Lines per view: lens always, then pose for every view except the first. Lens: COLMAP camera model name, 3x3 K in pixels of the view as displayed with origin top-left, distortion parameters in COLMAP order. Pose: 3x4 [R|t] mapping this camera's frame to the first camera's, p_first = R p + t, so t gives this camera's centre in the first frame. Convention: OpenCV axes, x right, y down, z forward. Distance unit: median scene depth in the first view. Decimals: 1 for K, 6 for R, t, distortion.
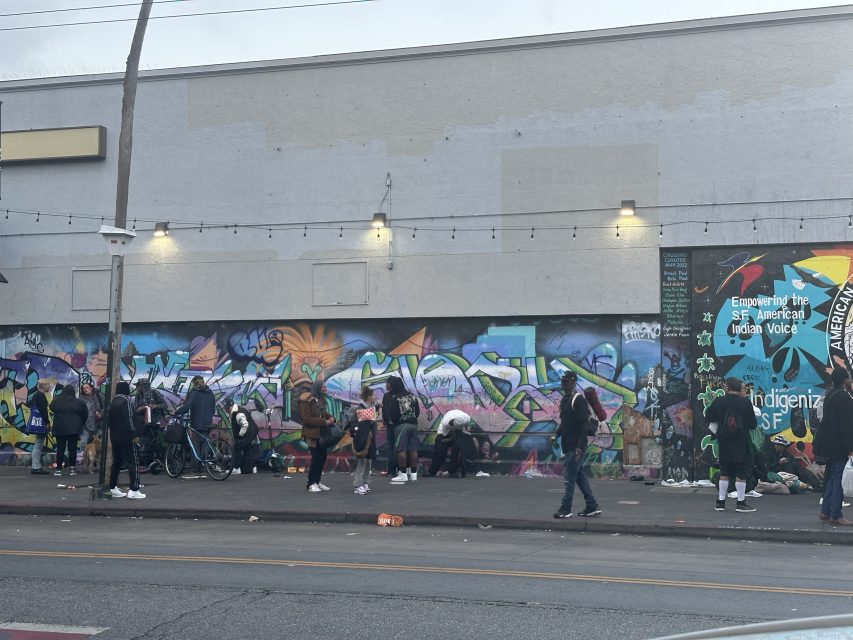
lens RADIAL K [[1132.3, 0, 426.5], [0, 1132.3, 320.0], [0, 0, 1]] dist [0.122300, -0.004345]
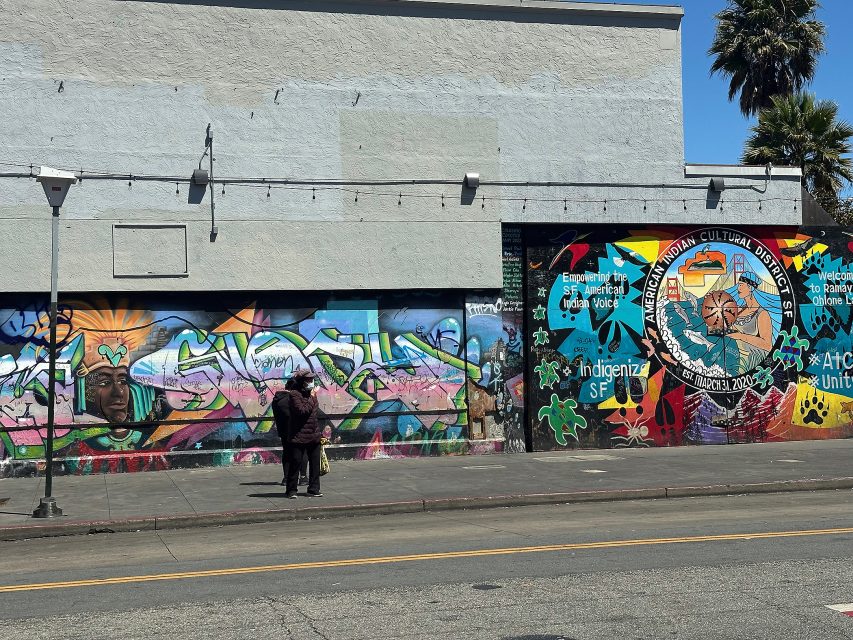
lens RADIAL K [[1243.4, 0, 426.5], [0, 1243.4, 320.0], [0, 0, 1]] dist [0.113490, 0.007324]
pose [[0.847232, -0.006299, 0.531186, -0.430890], [-0.004102, 0.999822, 0.018398, 0.002520], [-0.531208, -0.017767, 0.847055, 0.102034]]
